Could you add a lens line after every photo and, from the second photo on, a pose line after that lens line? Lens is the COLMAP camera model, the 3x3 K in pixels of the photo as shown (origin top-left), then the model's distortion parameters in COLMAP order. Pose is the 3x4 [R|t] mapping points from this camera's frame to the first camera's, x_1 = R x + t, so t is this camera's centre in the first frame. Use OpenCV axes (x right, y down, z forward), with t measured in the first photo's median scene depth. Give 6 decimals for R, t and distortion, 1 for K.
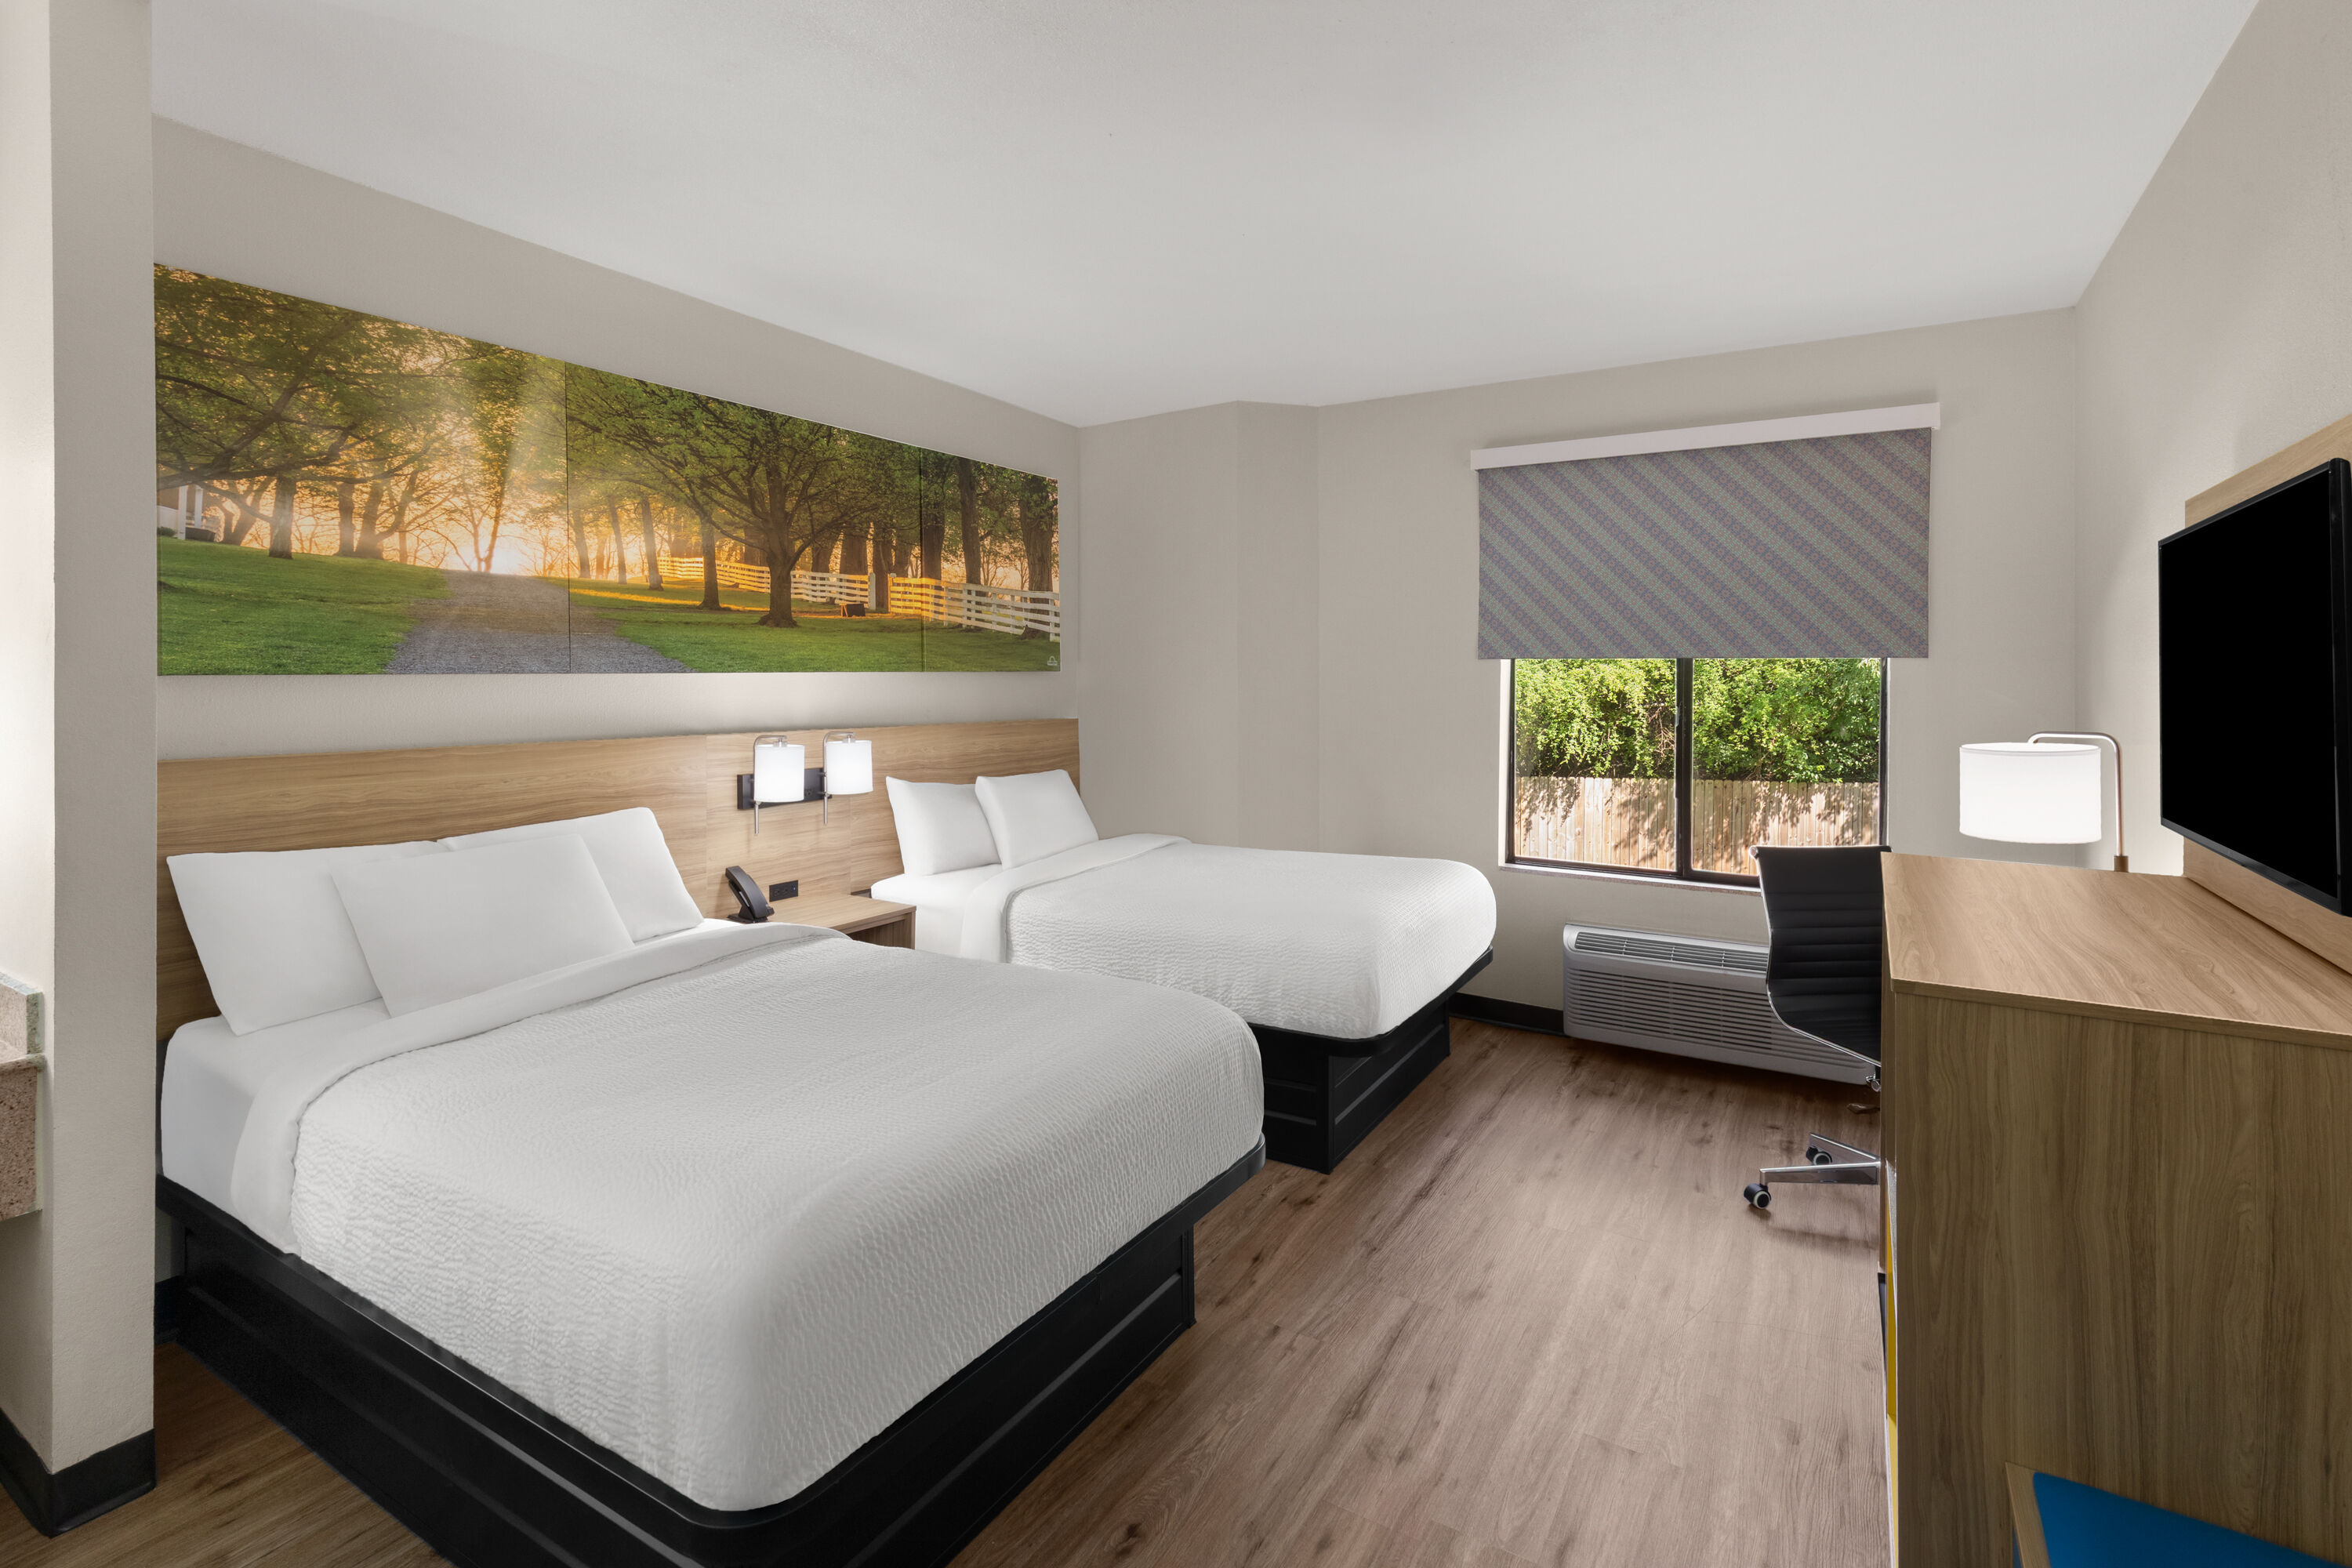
lens RADIAL K [[1111.5, 0, 1173.0], [0, 1111.5, 693.5], [0, 0, 1]] dist [0.003004, -0.000111]
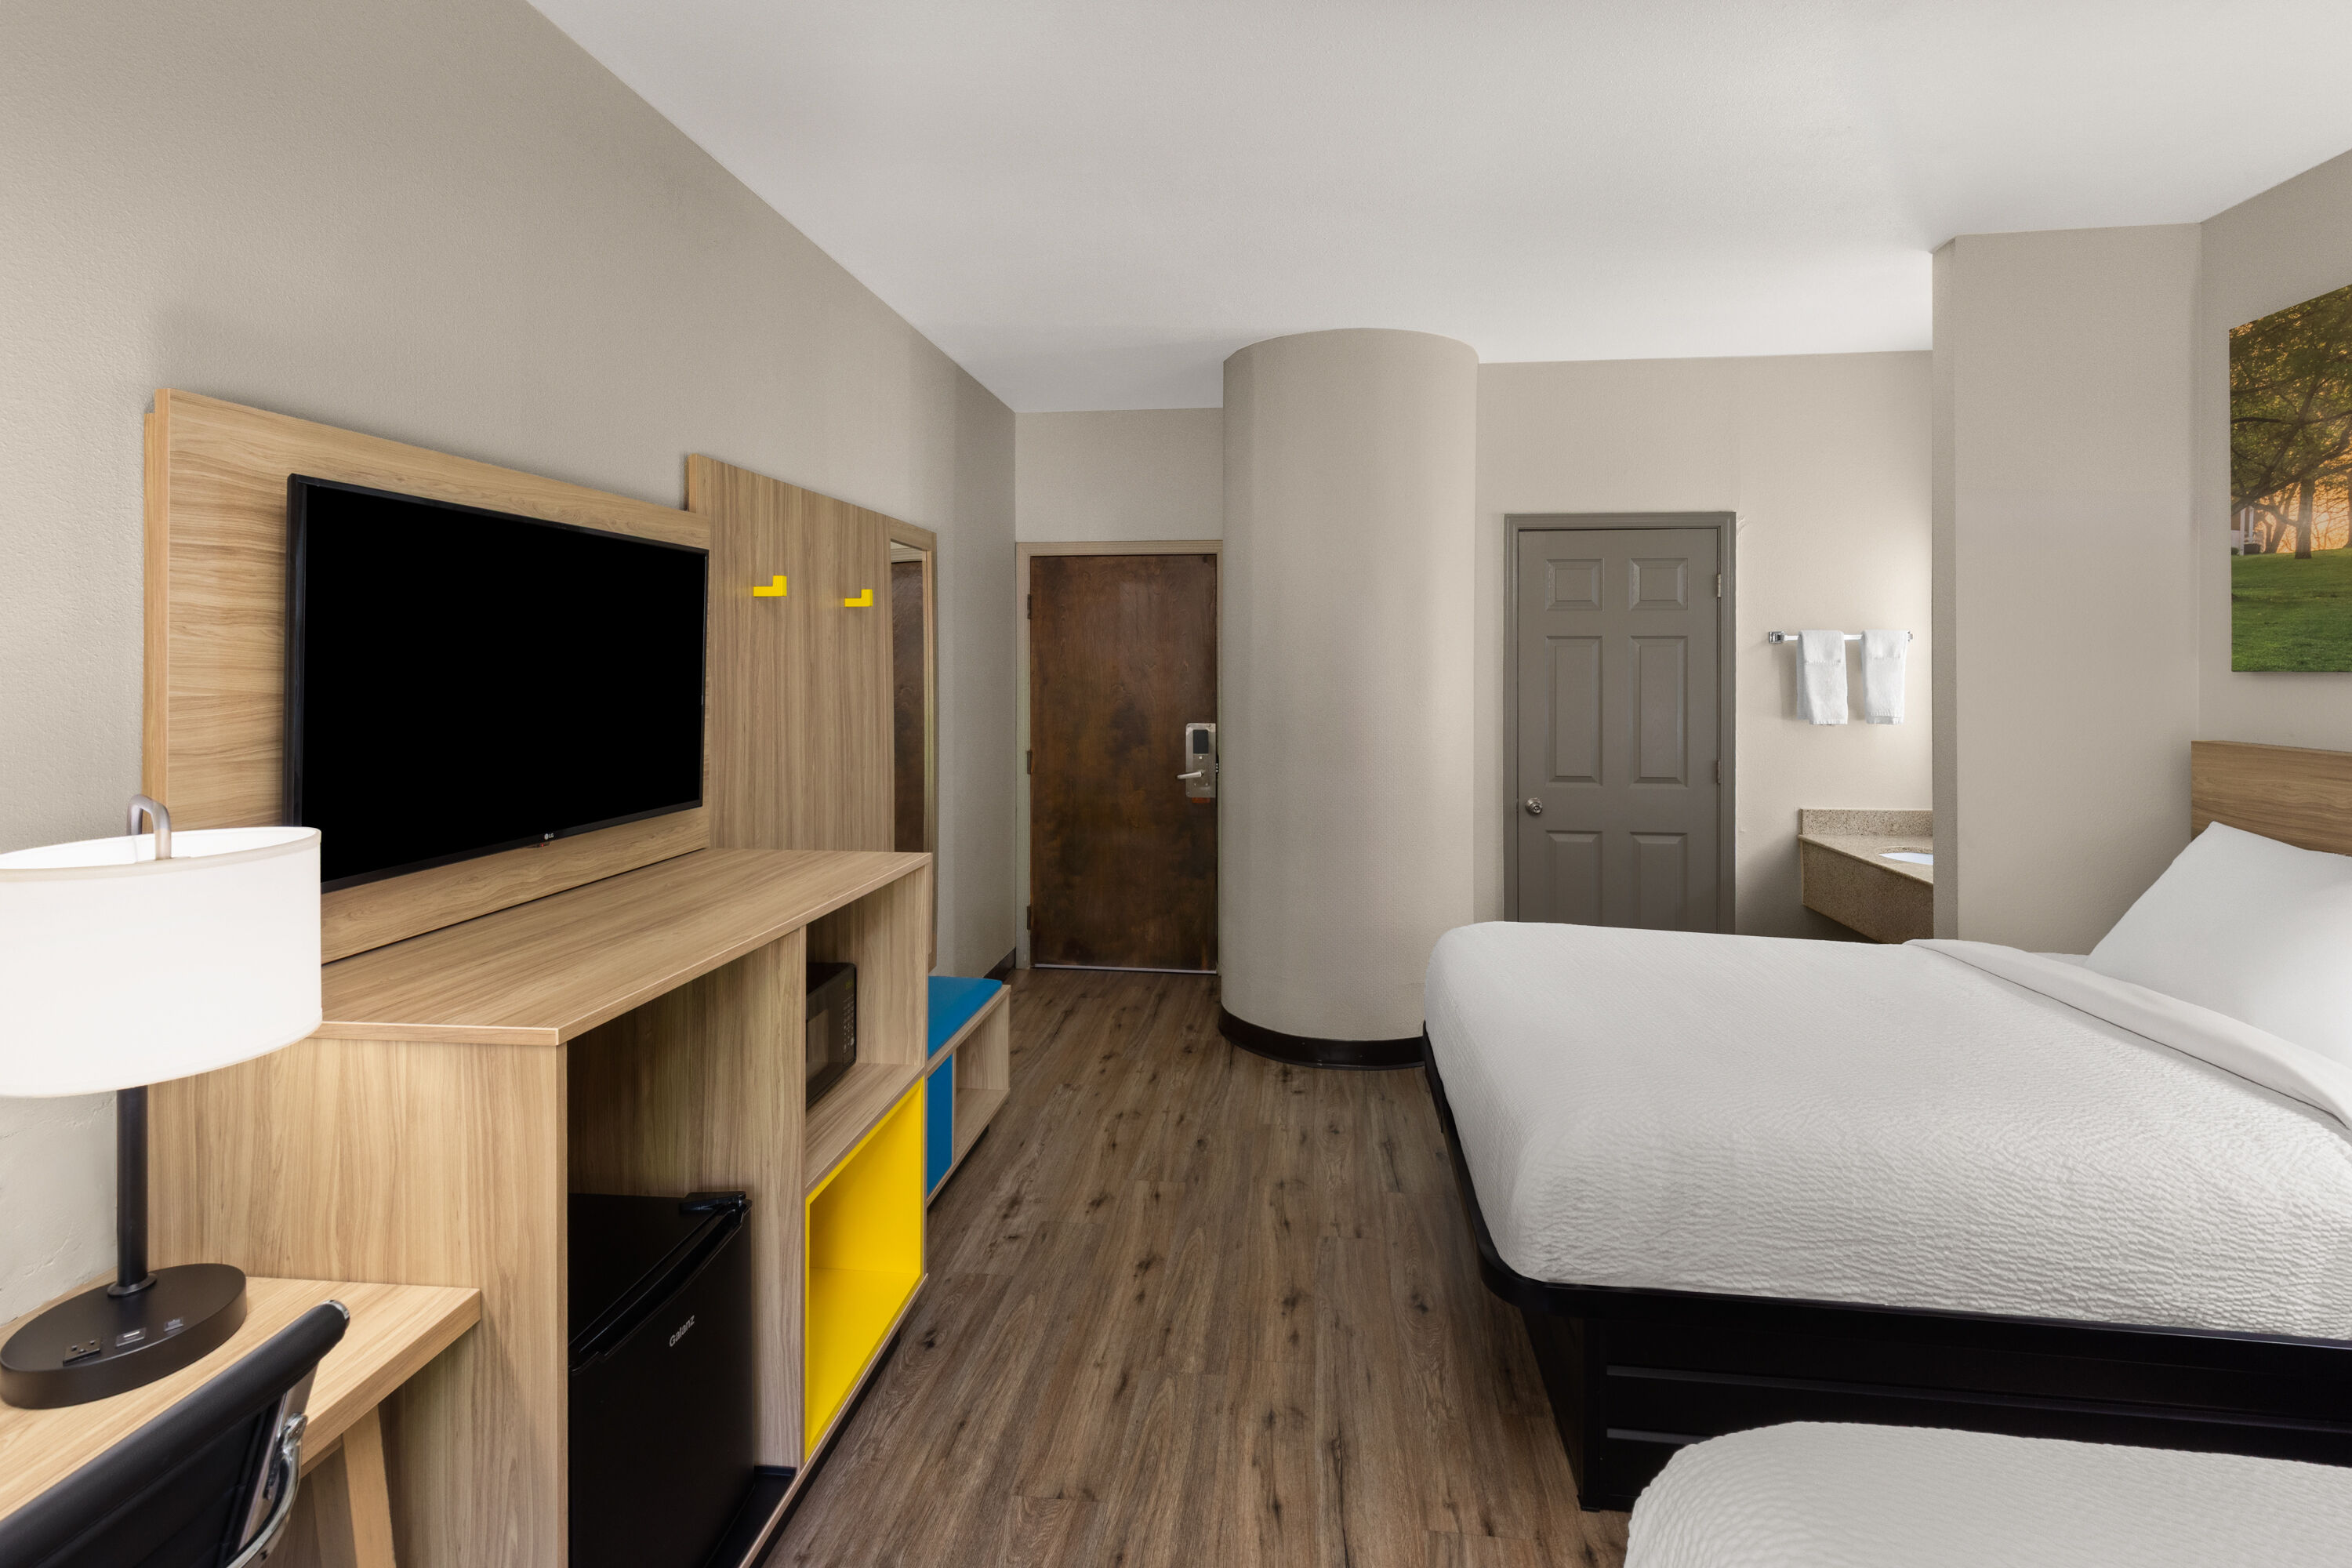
lens RADIAL K [[1111.5, 0, 1200.8], [0, 1111.5, 671.4], [0, 0, 1]] dist [0.003004, -0.000111]
pose [[-0.900330, 0.000073, -0.435208, 0.514634], [-0.011989, 0.999616, 0.024969, -0.028025], [0.435043, 0.027698, -0.899984, 1.353509]]
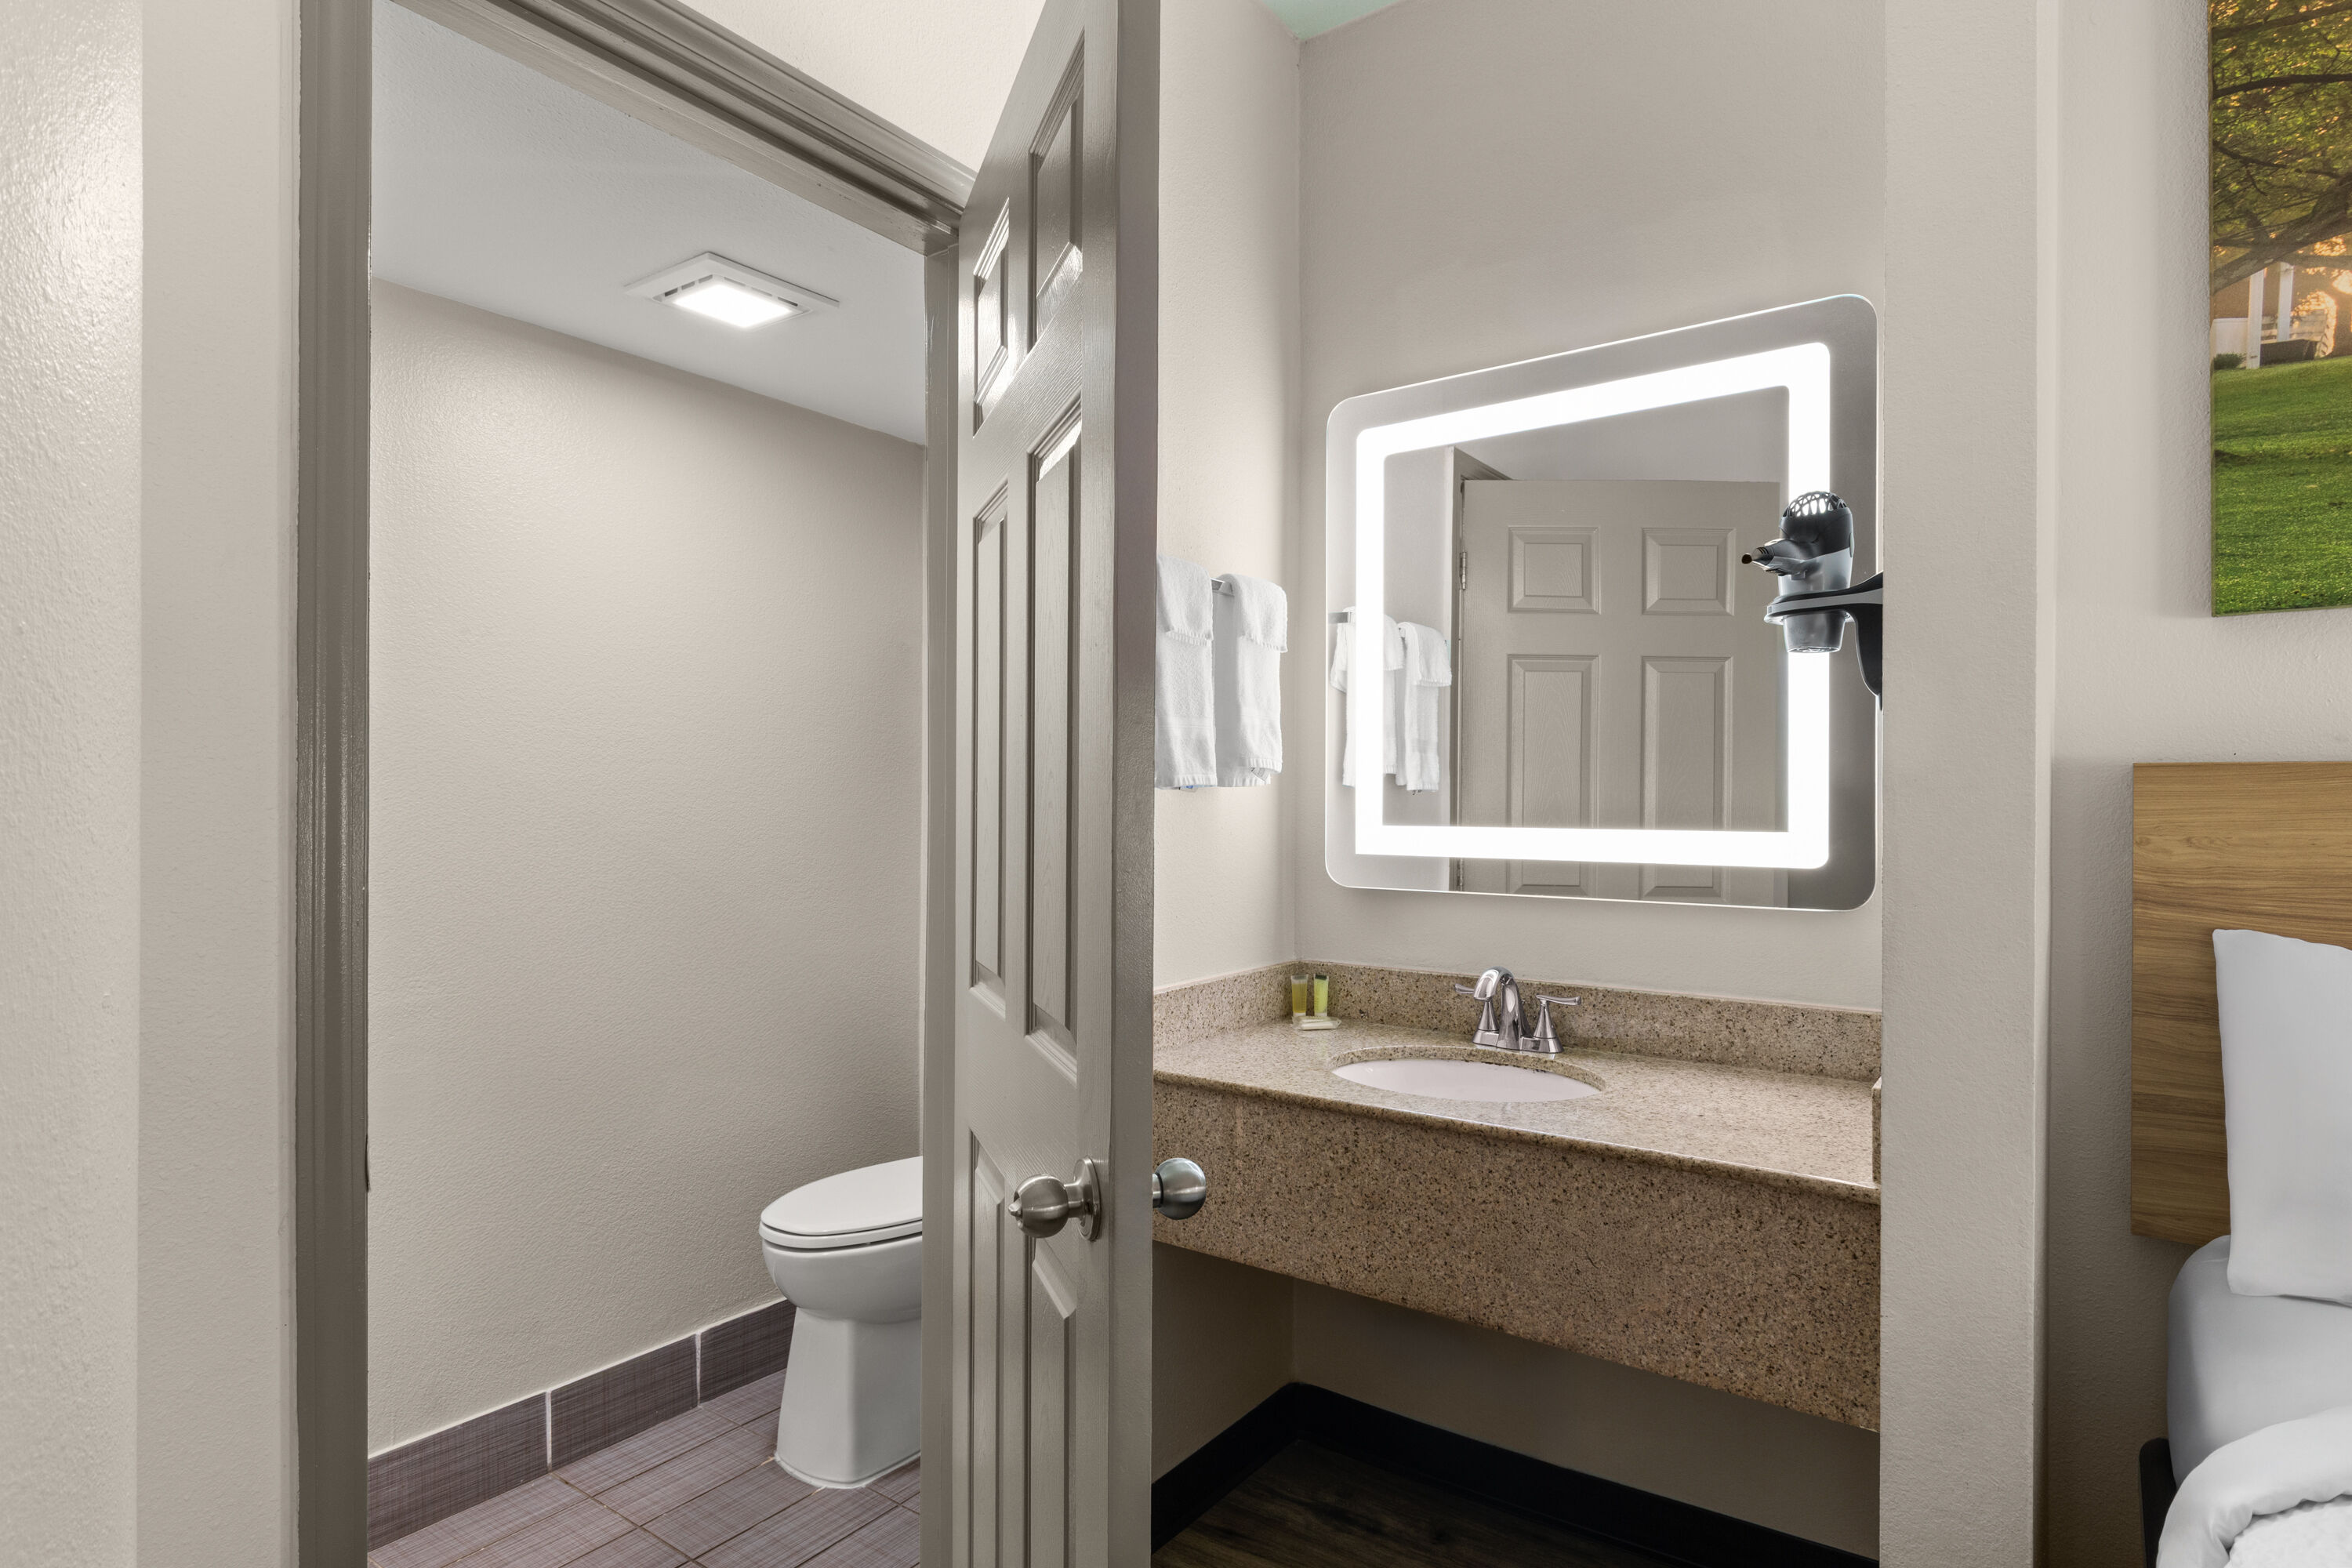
lens RADIAL K [[1244.5, 0, 1179.8], [0, 1244.5, 776.8], [0, 0, 1]] dist [-0.000654, 0.001639]
pose [[-0.094950, -0.005141, -0.995469, -0.185210], [-0.017277, 0.999845, -0.003516, 0.067405], [0.995332, 0.016865, -0.095024, 0.450287]]
